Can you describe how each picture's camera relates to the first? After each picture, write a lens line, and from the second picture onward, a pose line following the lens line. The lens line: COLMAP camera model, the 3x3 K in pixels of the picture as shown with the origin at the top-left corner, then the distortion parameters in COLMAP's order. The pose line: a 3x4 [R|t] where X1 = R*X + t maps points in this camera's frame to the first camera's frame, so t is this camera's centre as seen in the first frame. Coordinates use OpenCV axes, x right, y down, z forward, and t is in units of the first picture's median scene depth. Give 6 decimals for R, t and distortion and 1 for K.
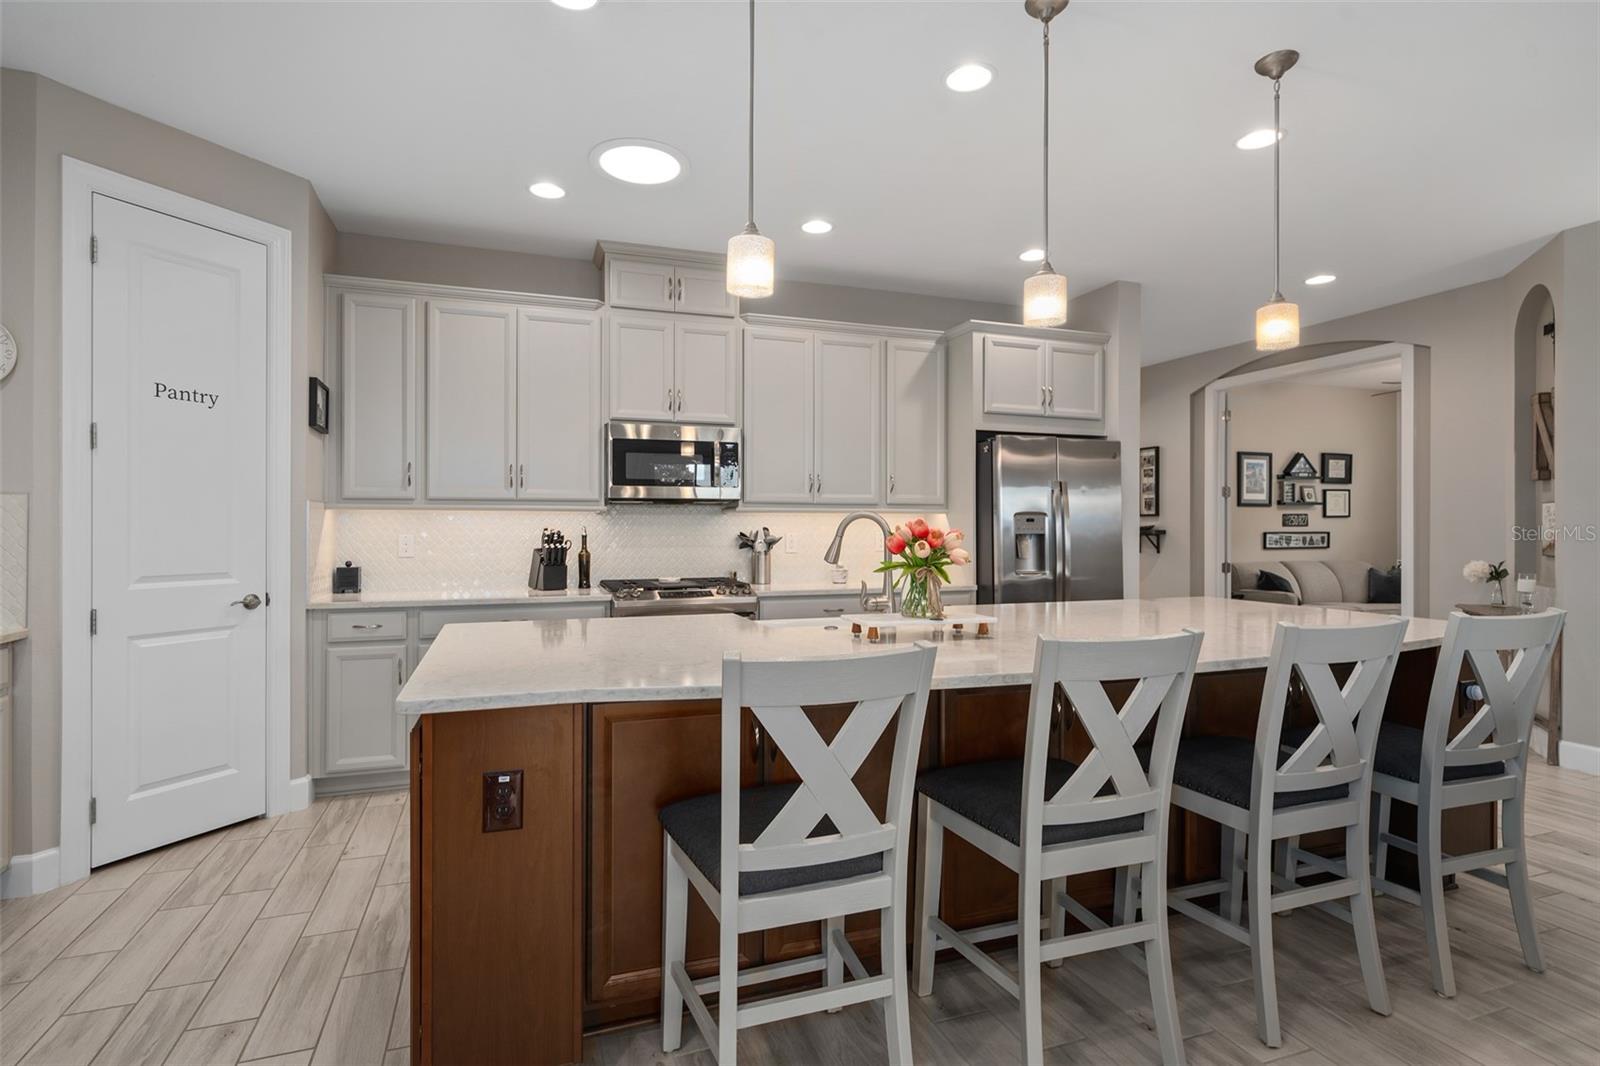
lens RADIAL K [[817.8, 0, 798.4], [0, 817.8, 524.9], [0, 0, 1]] dist [0.002573, 0.001814]
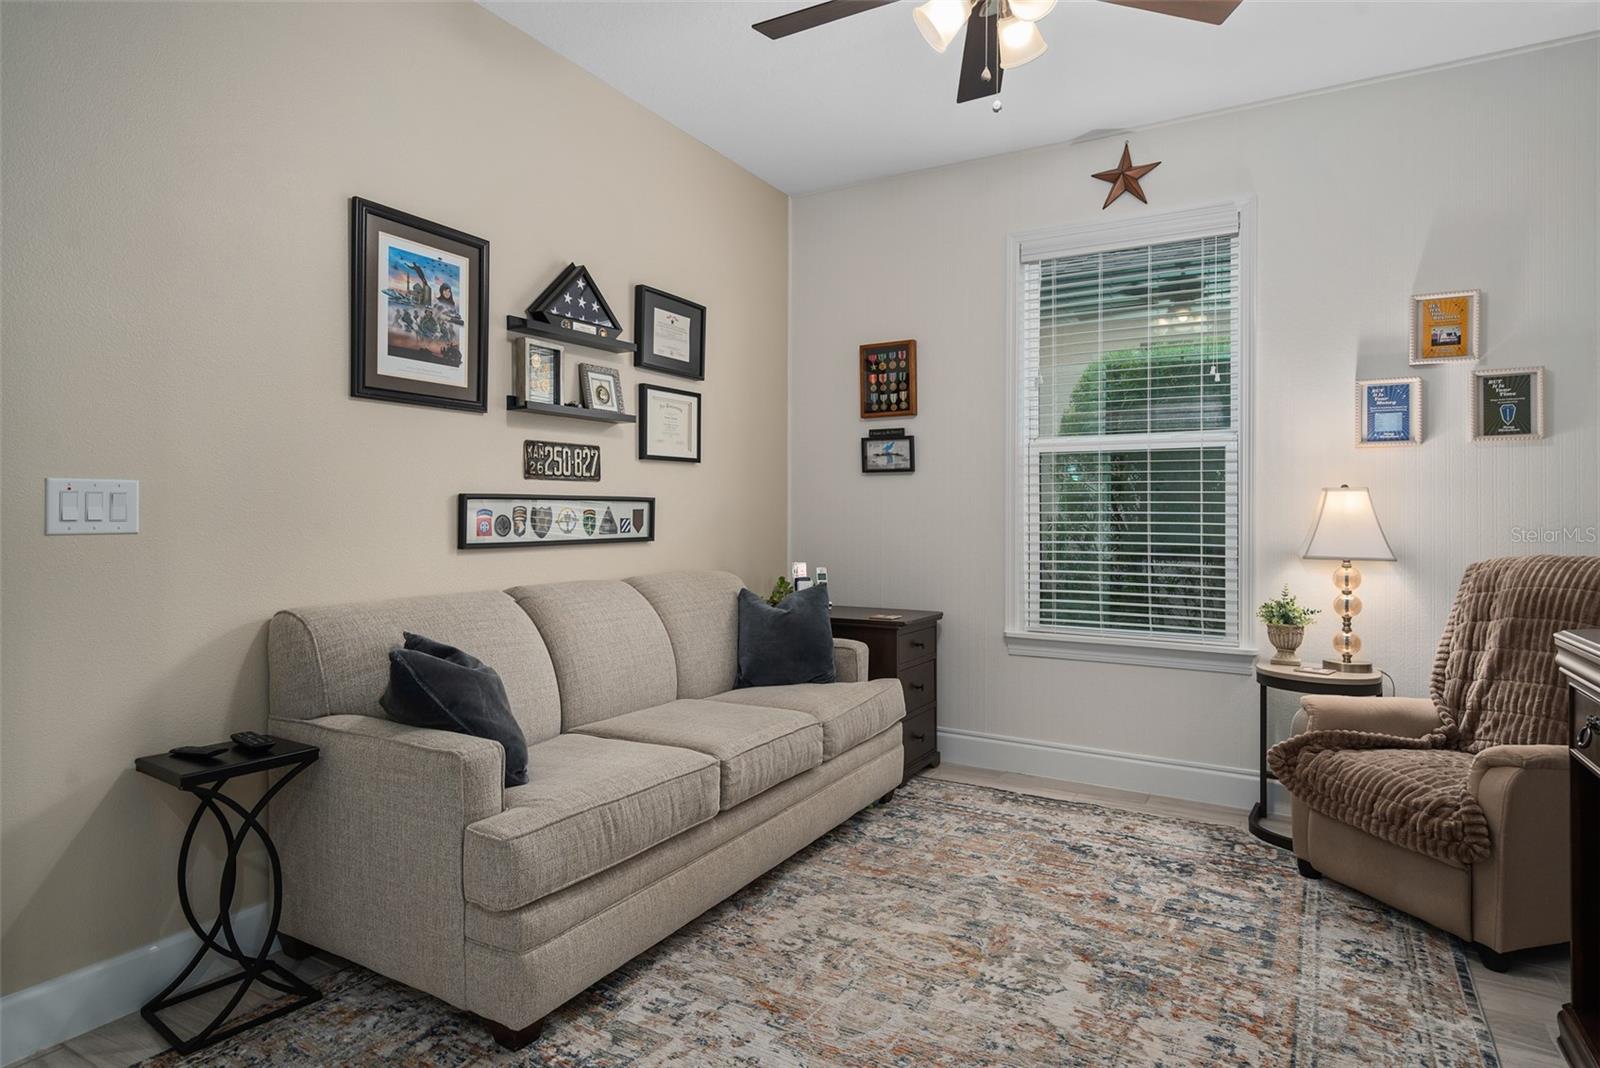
lens RADIAL K [[879.2, 0, 802.3], [0, 879.2, 520.0], [0, 0, 1]] dist [-0.001279, -0.000083]
pose [[0.769792, -0.002984, 0.638288, 0.797643], [-0.005048, 0.999929, 0.010763, 0.025192], [-0.638275, -0.011508, 0.769723, 1.161452]]
